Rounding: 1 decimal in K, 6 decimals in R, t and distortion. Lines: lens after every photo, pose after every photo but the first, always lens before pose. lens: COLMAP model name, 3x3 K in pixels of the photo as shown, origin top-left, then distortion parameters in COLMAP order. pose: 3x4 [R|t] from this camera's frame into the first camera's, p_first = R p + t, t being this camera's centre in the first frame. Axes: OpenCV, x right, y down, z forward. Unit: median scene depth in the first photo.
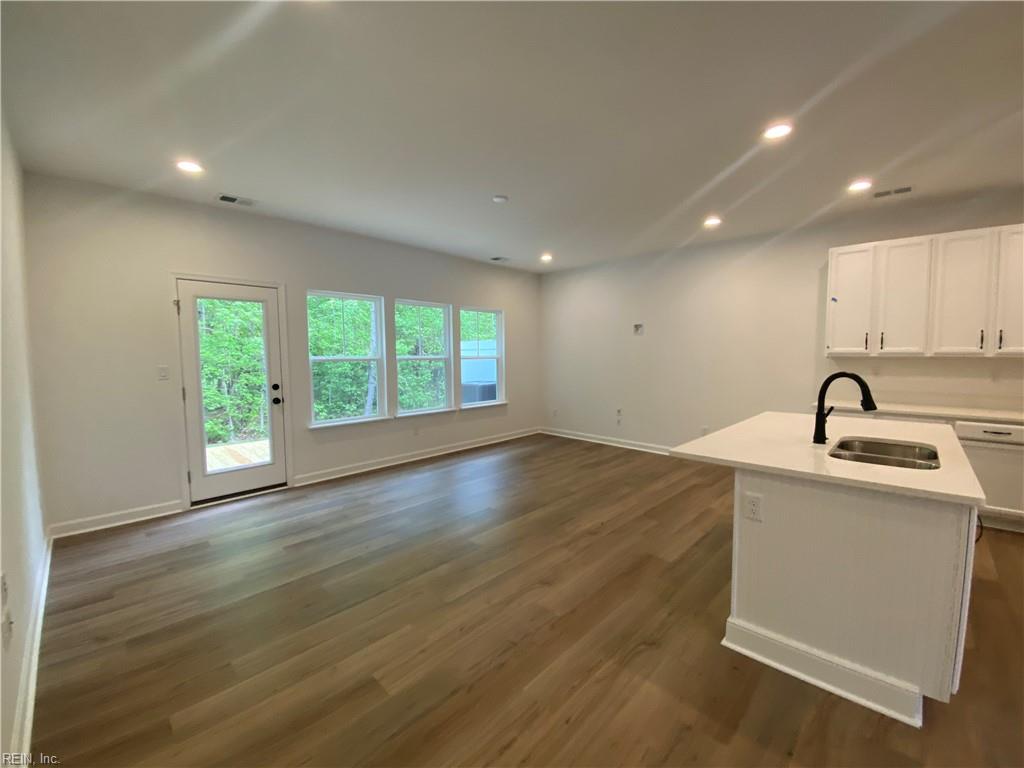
lens RADIAL K [[410.4, 0, 514.5], [0, 410.4, 381.6], [0, 0, 1]] dist [0.001270, -0.001824]
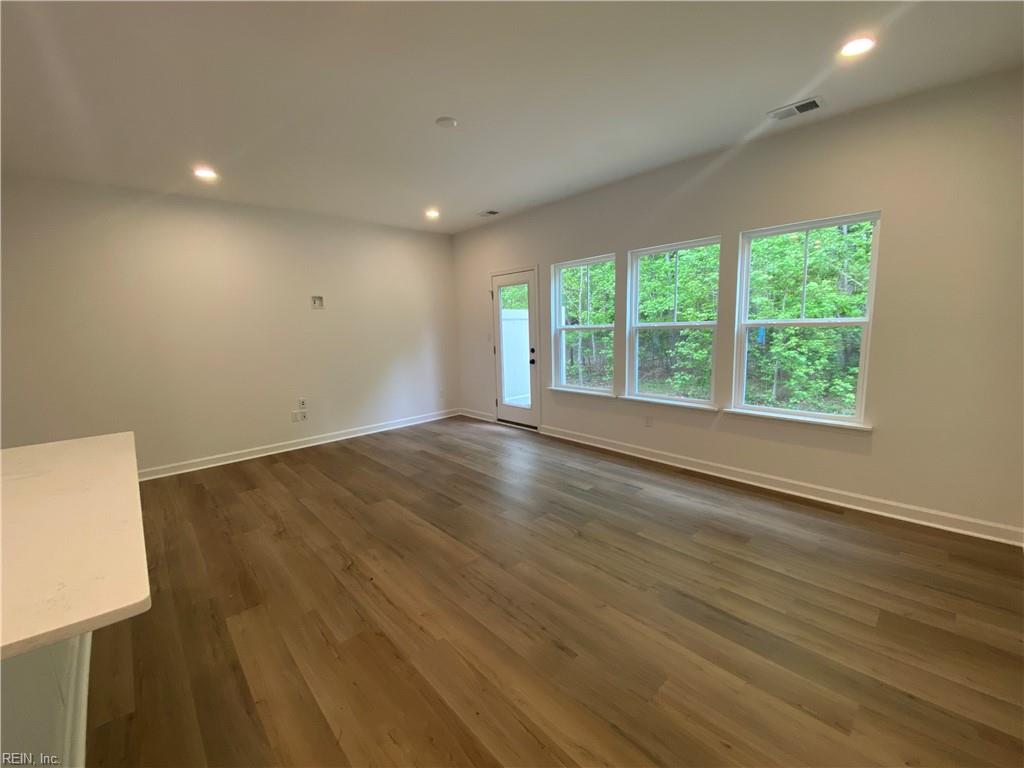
lens RADIAL K [[410.4, 0, 521.9], [0, 410.4, 384.5], [0, 0, 1]] dist [0.001270, -0.001824]
pose [[-0.034537, 0.162277, -0.986141, 0.781528], [-0.037161, 0.985838, 0.163529, -0.102429], [0.998712, 0.042294, -0.028018, 1.162773]]
